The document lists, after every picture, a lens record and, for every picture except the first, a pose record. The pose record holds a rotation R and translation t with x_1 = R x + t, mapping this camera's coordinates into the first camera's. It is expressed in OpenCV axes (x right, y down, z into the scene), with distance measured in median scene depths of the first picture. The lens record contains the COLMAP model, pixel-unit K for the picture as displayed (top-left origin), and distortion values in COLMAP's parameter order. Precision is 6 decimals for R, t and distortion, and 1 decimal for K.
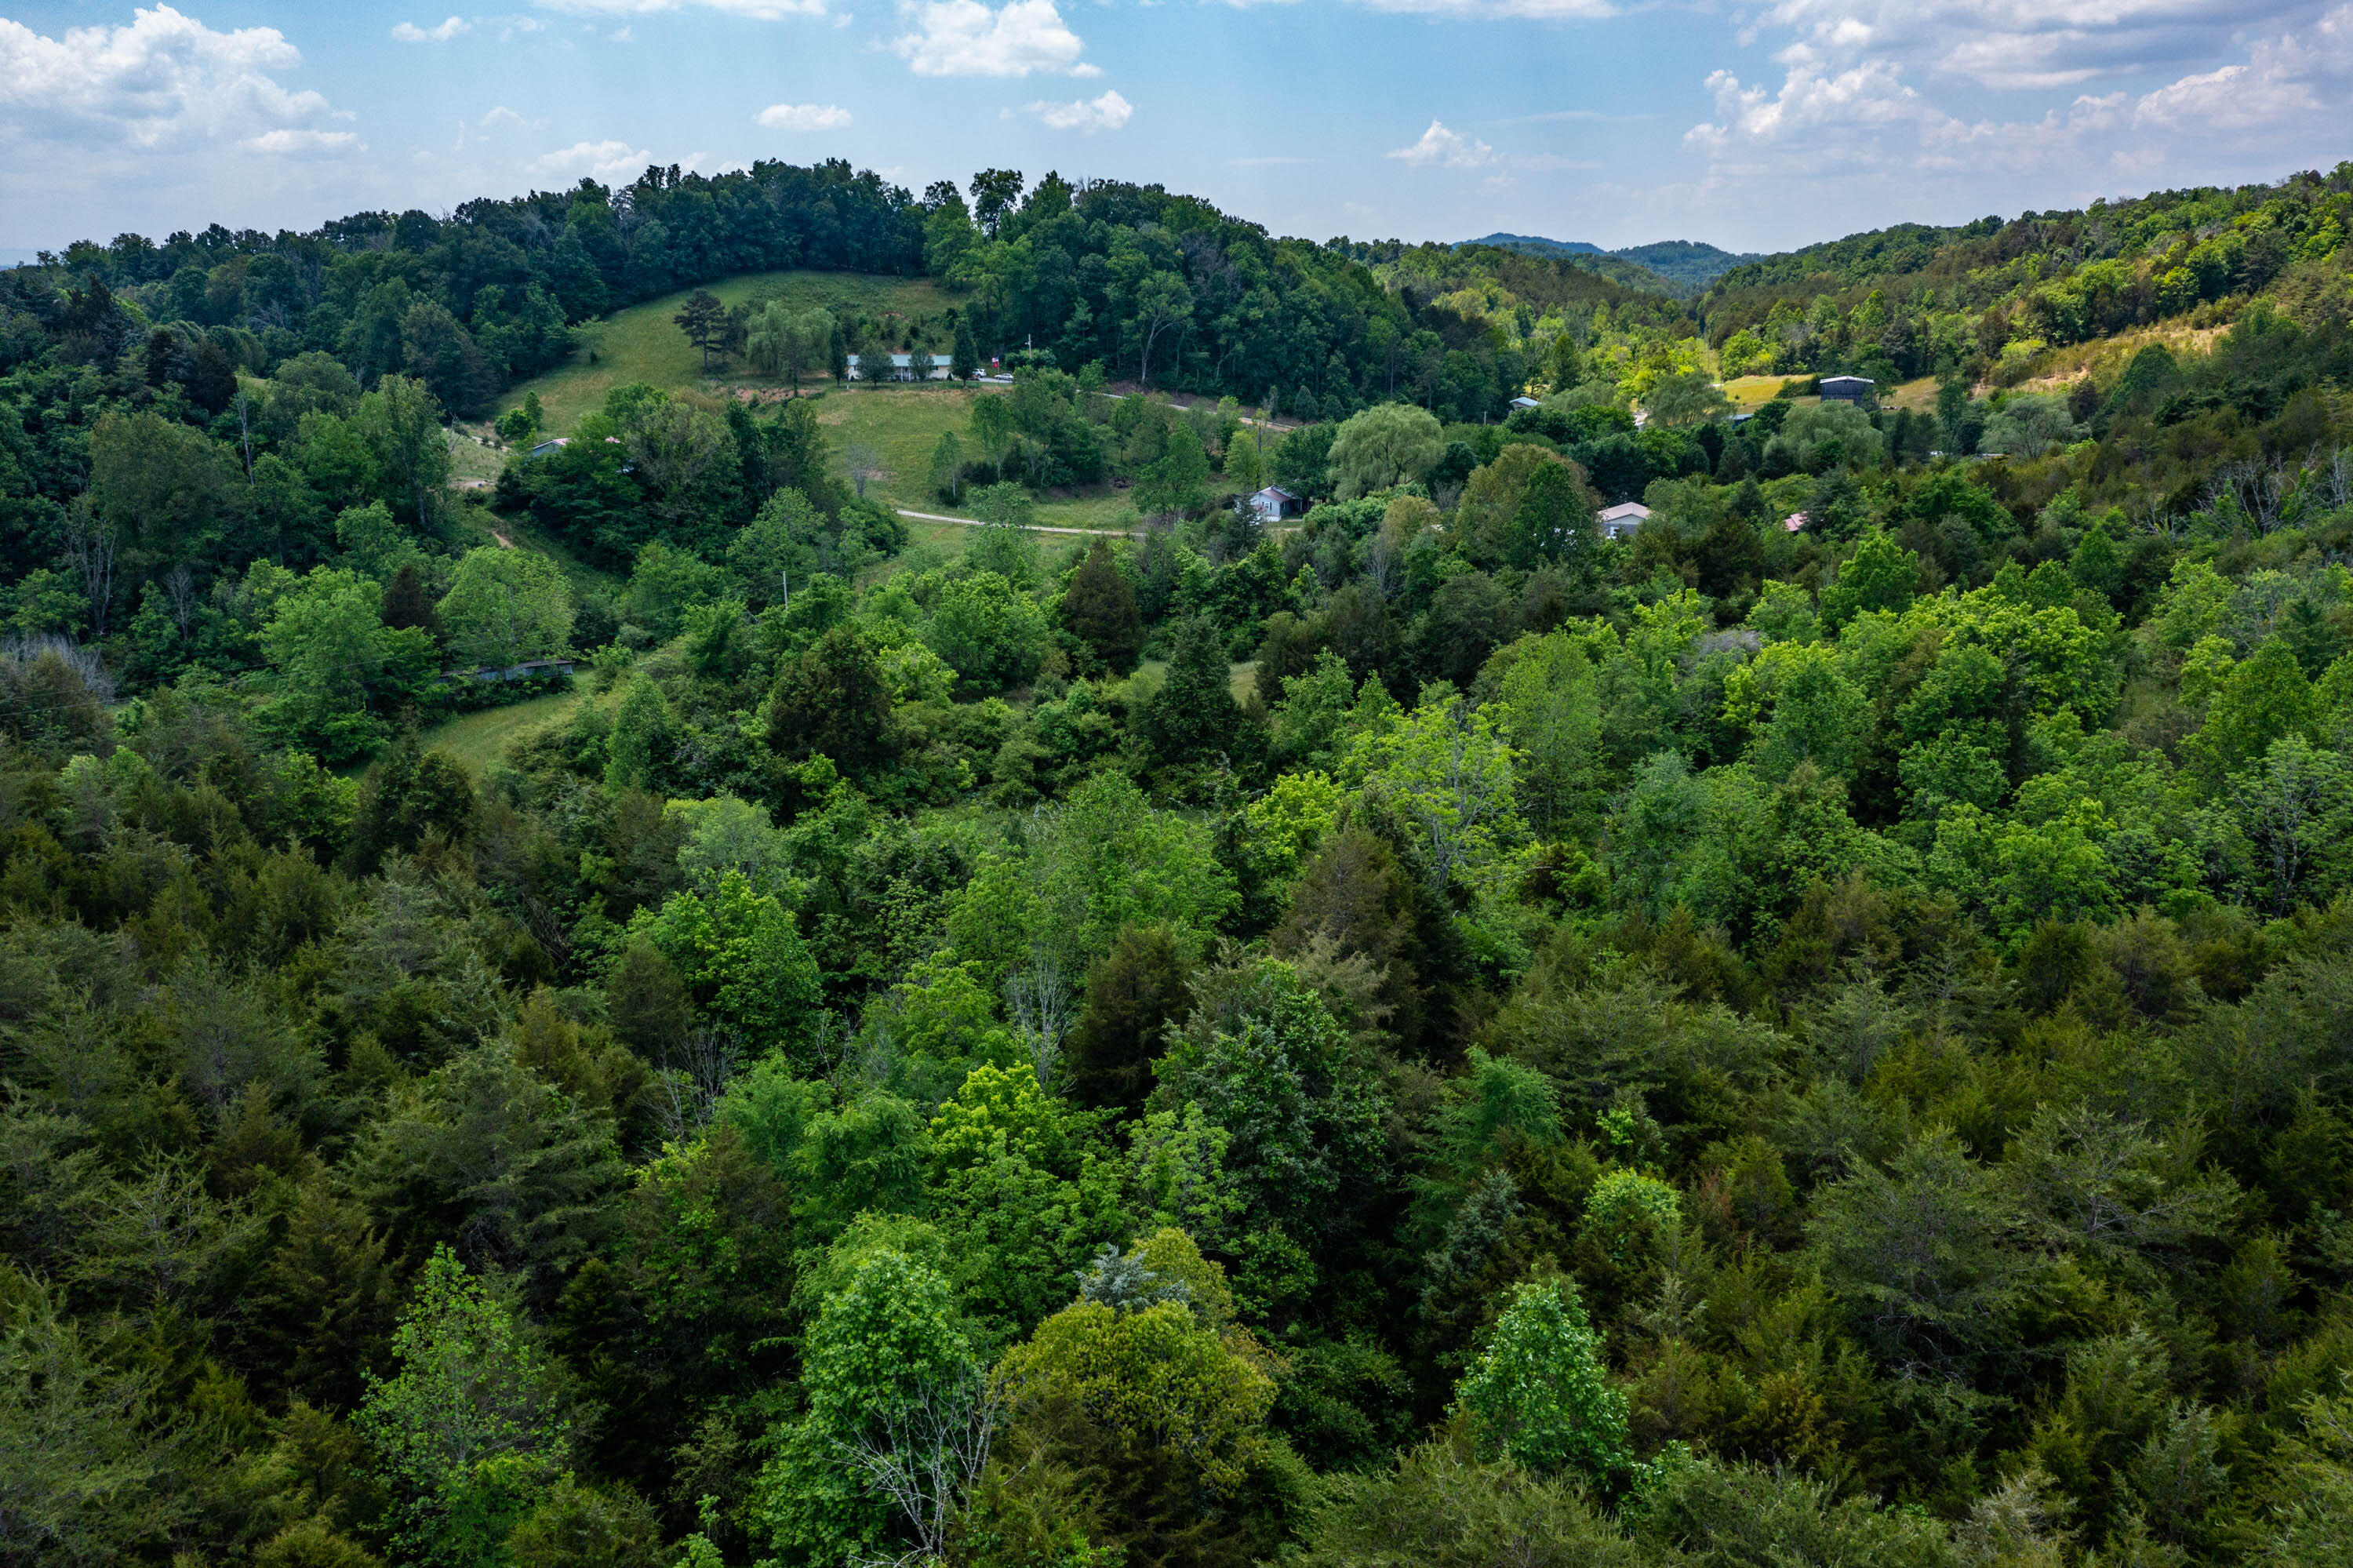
lens RADIAL K [[1852.4, 0, 1187.3], [0, 1852.4, 782.2], [0, 0, 1]] dist [0.006598, 0.020761]
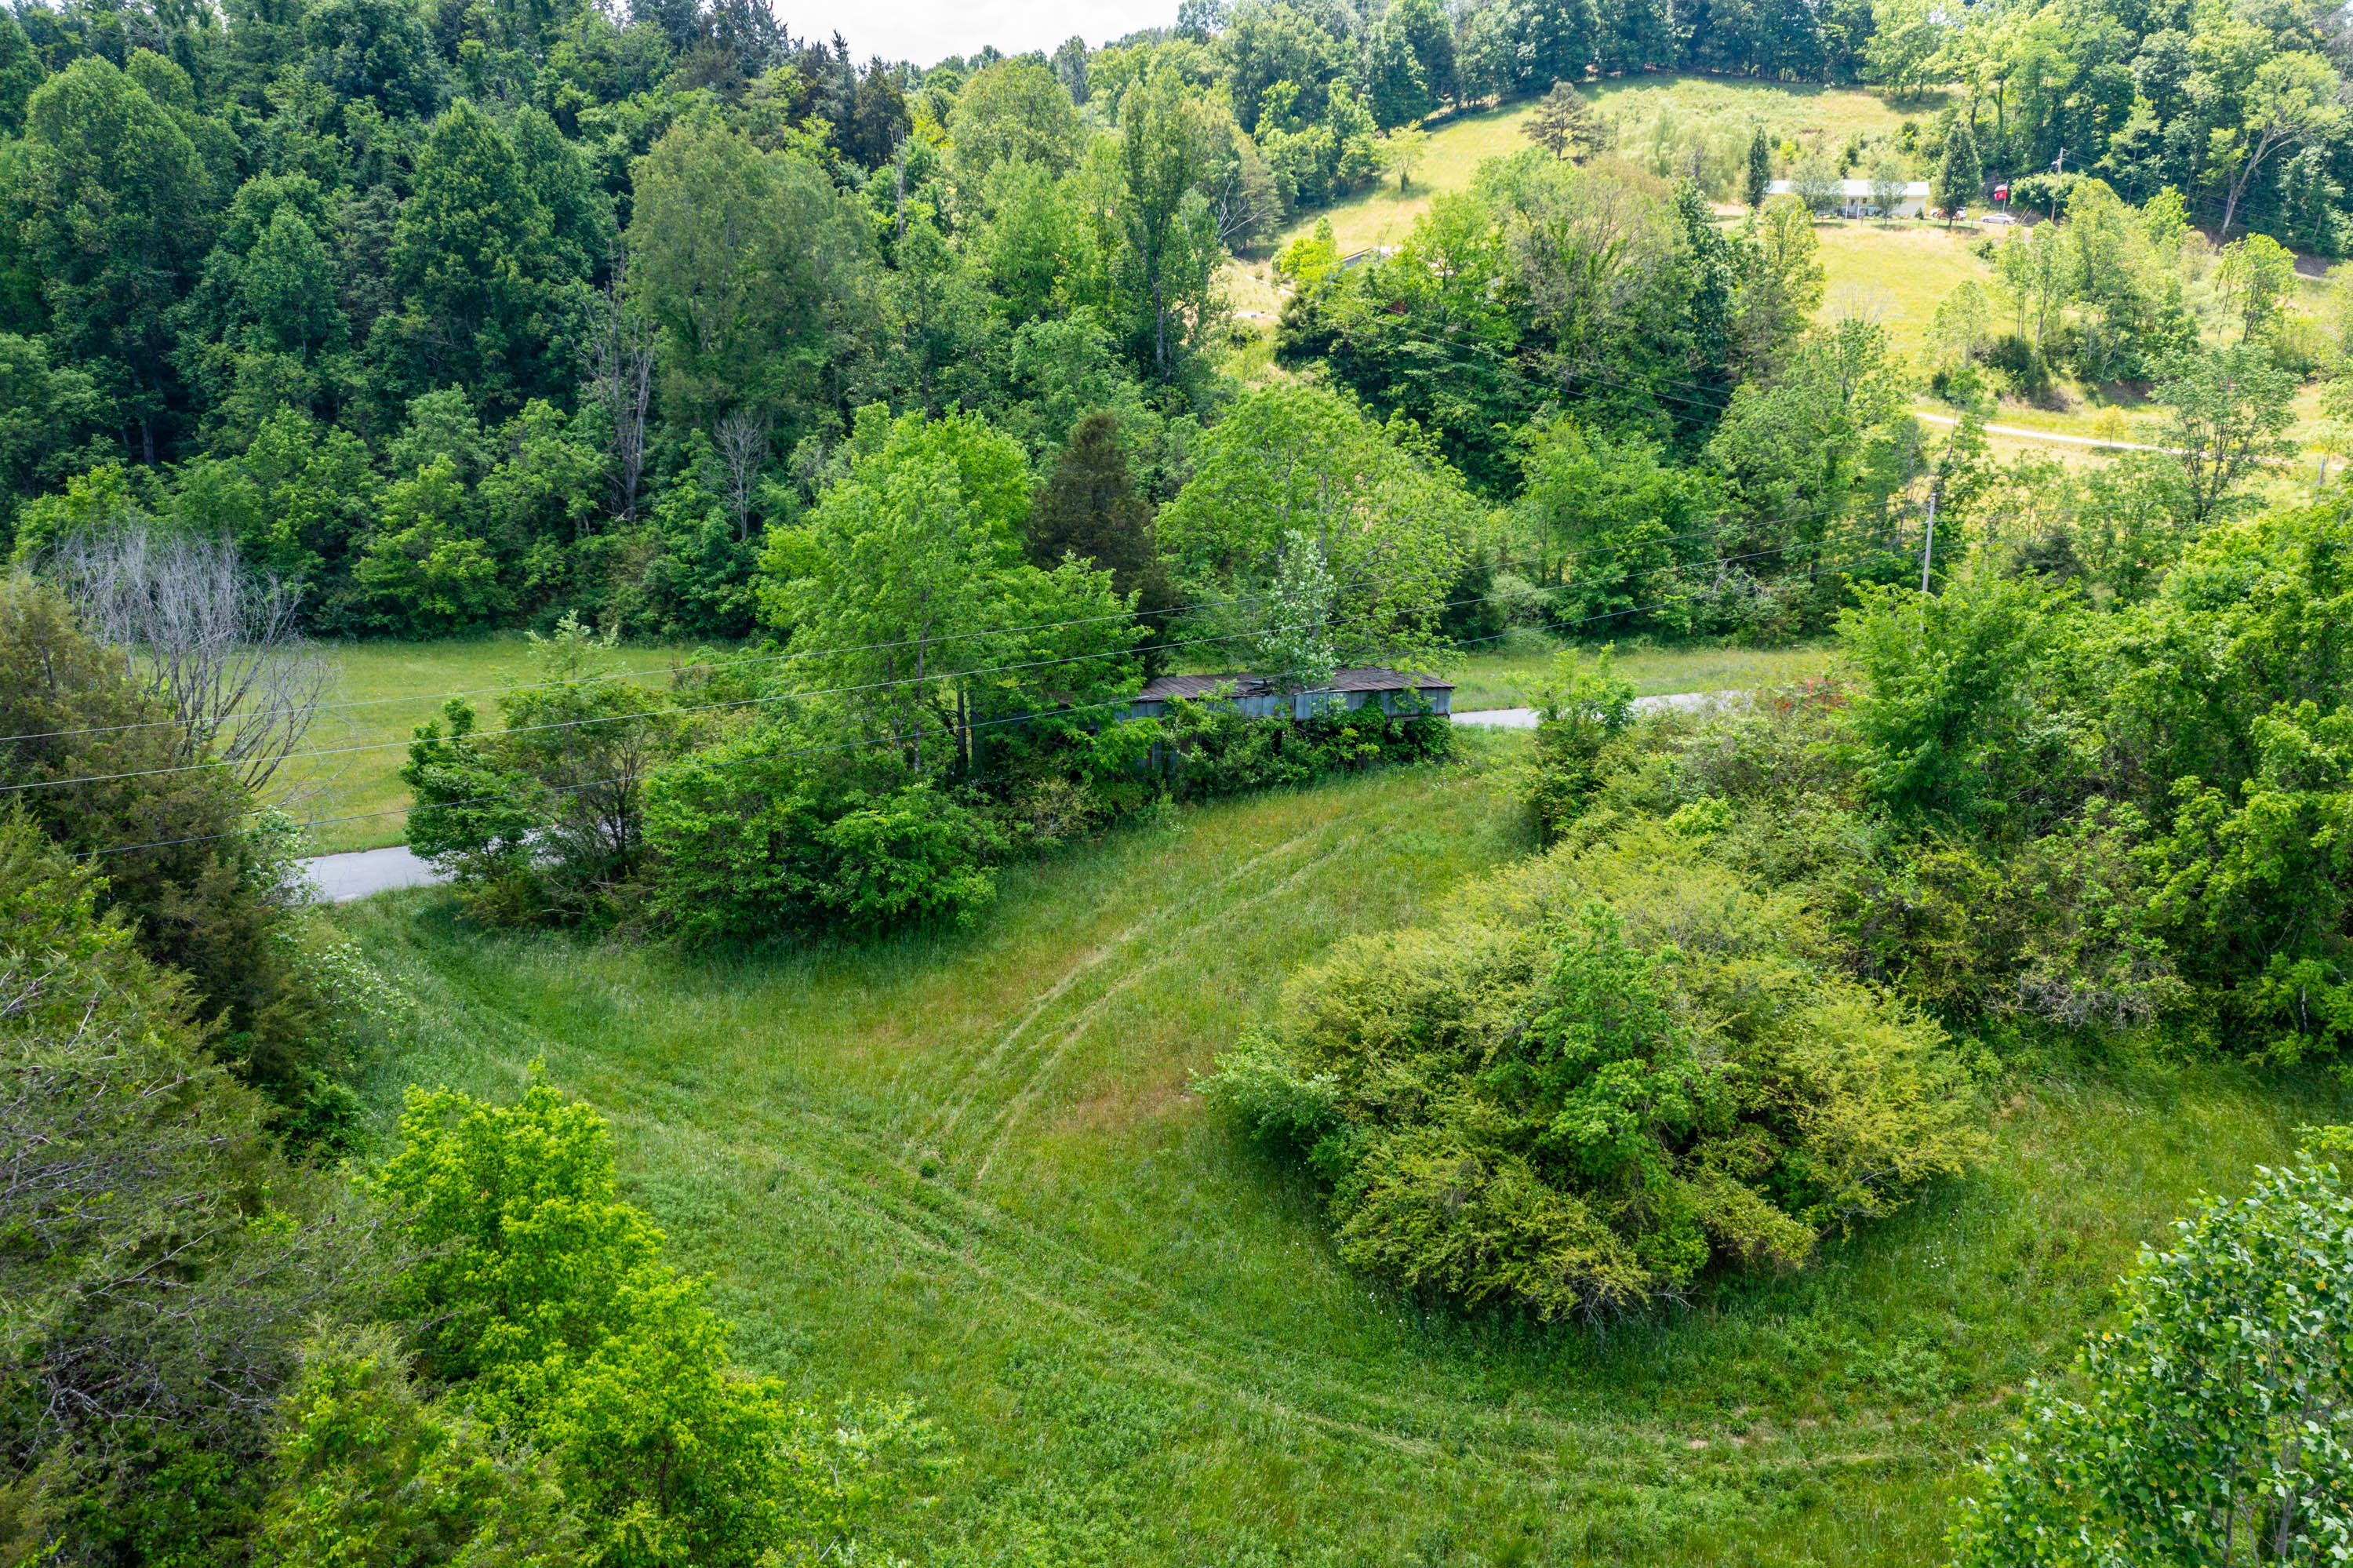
lens RADIAL K [[1852.4, 0, 1187.3], [0, 1852.4, 782.2], [0, 0, 1]] dist [0.006598, 0.020761]
pose [[0.927007, 0.126240, -0.353159, -0.109746], [-0.111219, 0.991823, 0.062596, -0.028454], [0.358173, -0.018749, 0.933467, 0.276189]]
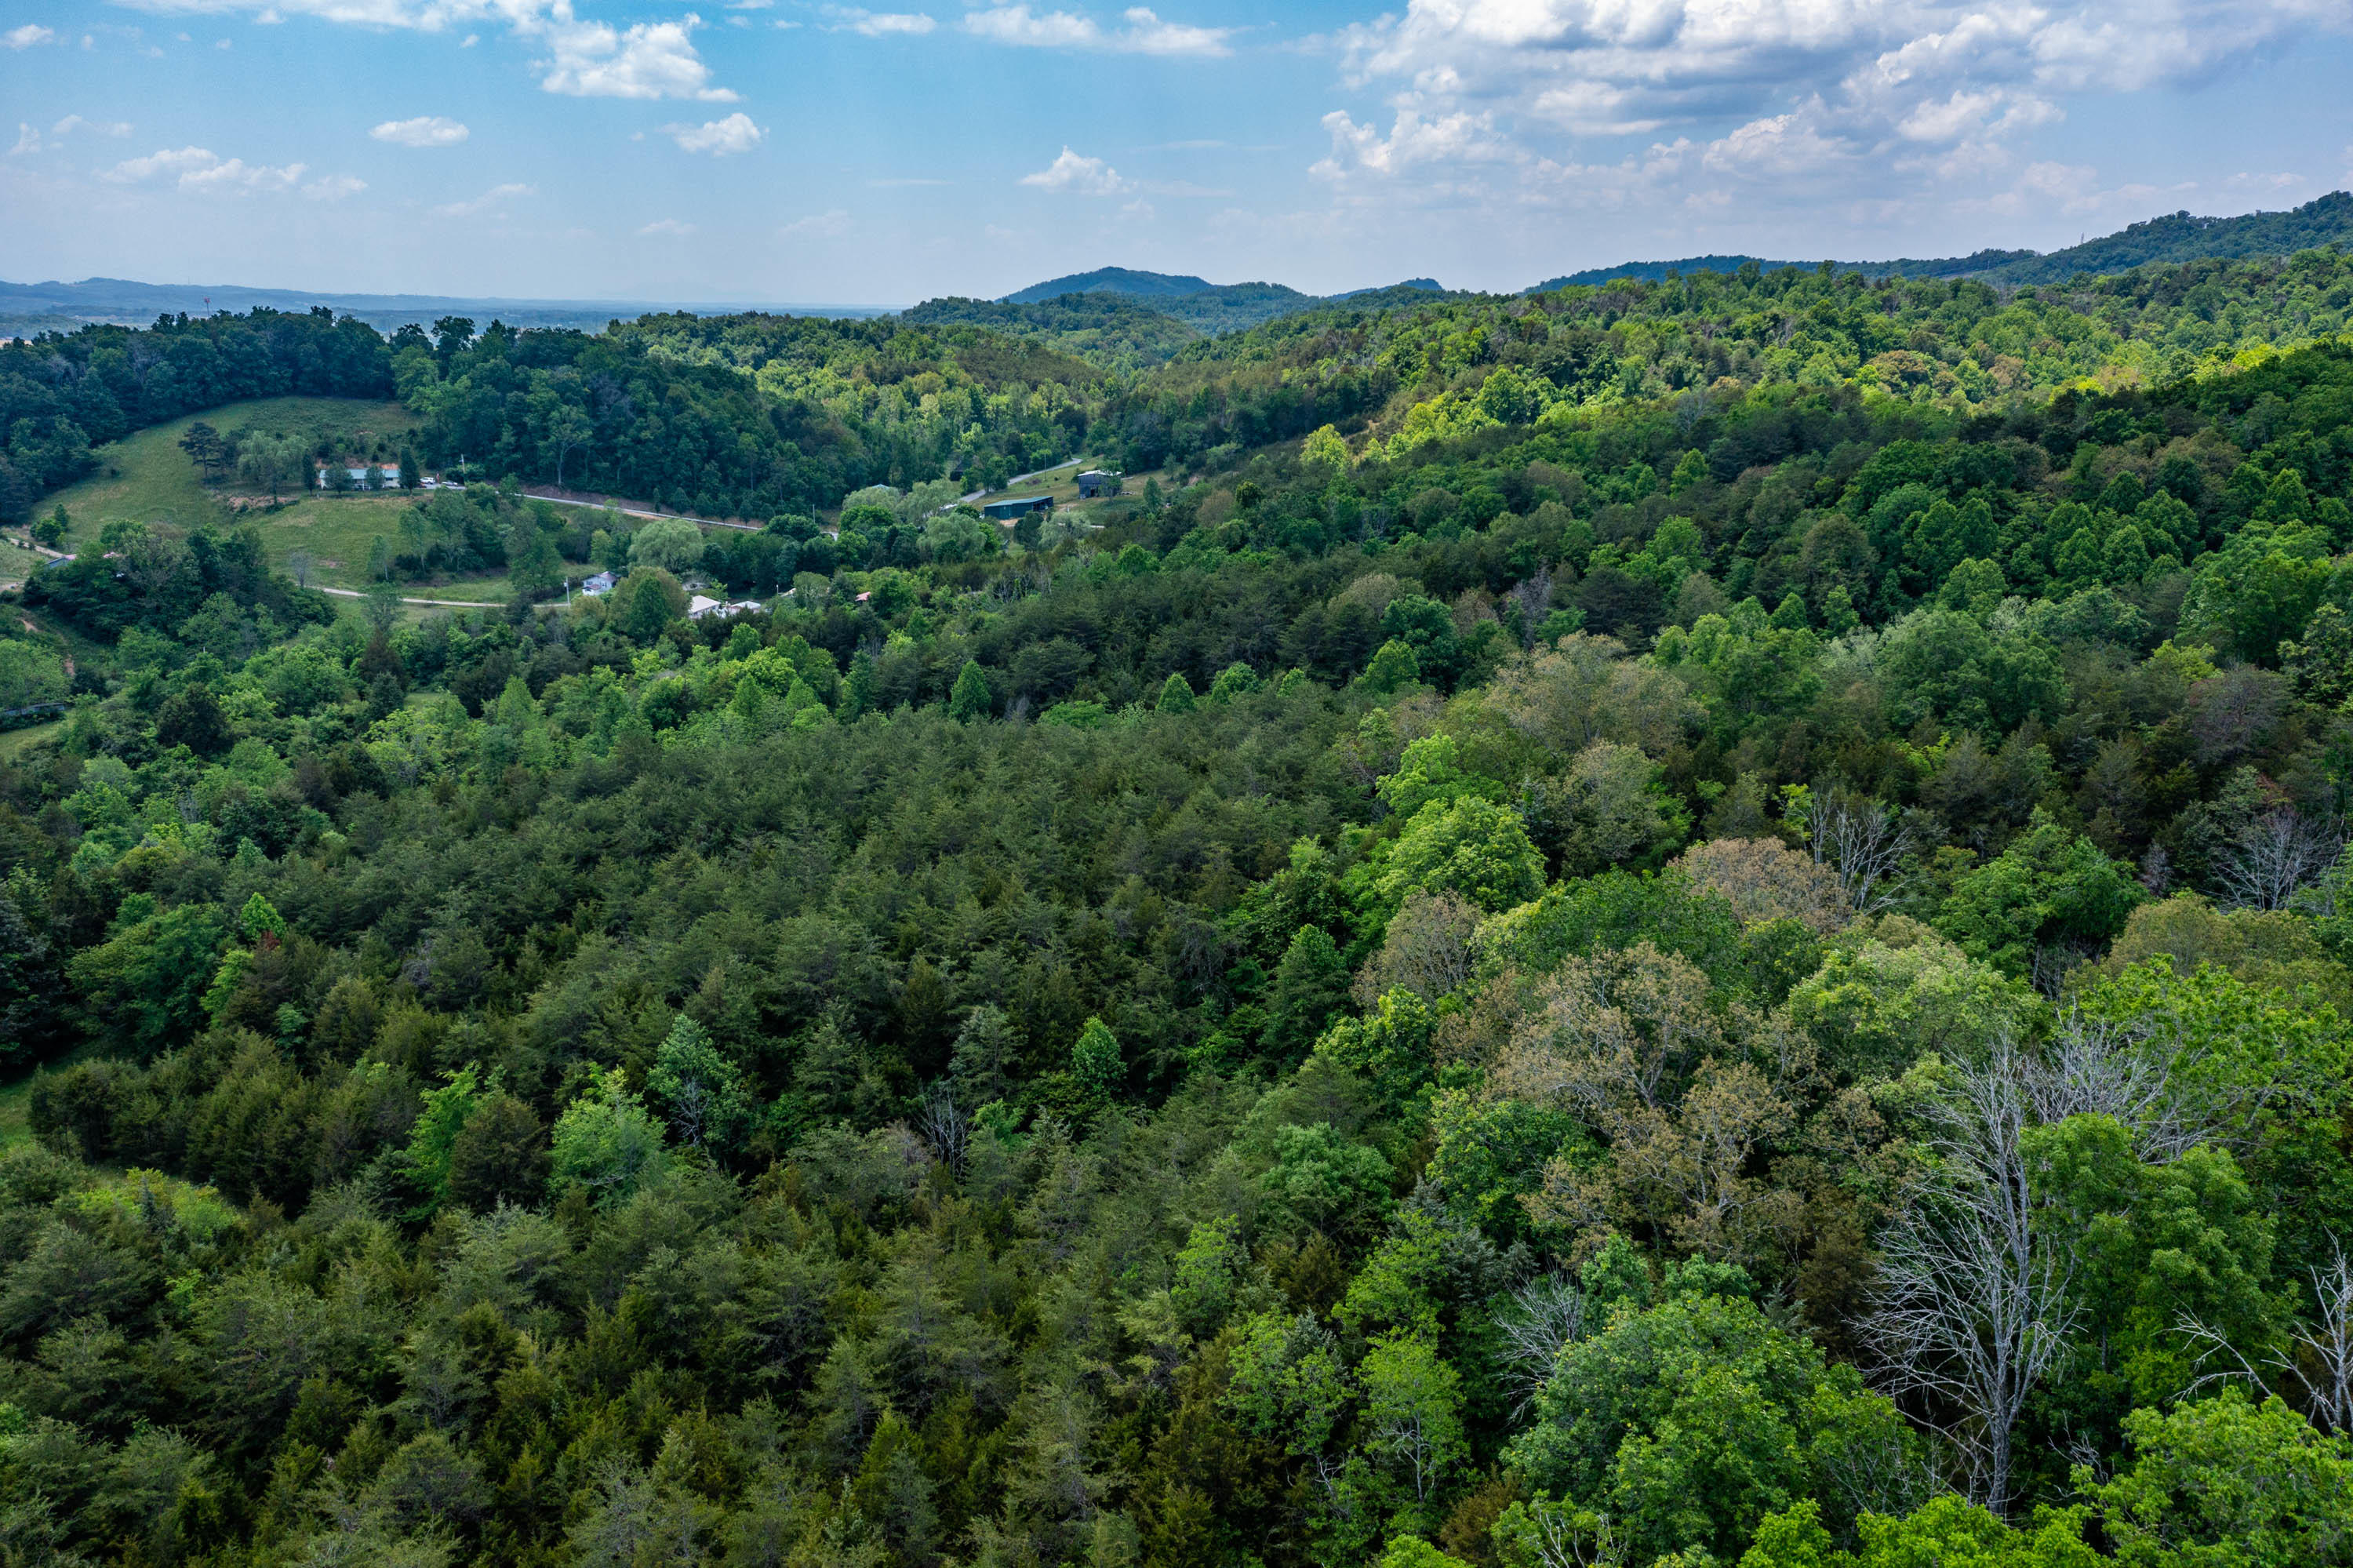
lens RADIAL K [[1852.4, 0, 1187.3], [0, 1852.4, 782.2], [0, 0, 1]] dist [0.006598, 0.020761]
pose [[0.983140, -0.038030, 0.178854, 0.183860], [0.039957, 0.999176, -0.007187, 0.030151], [-0.178433, 0.014213, 0.983849, -0.429798]]
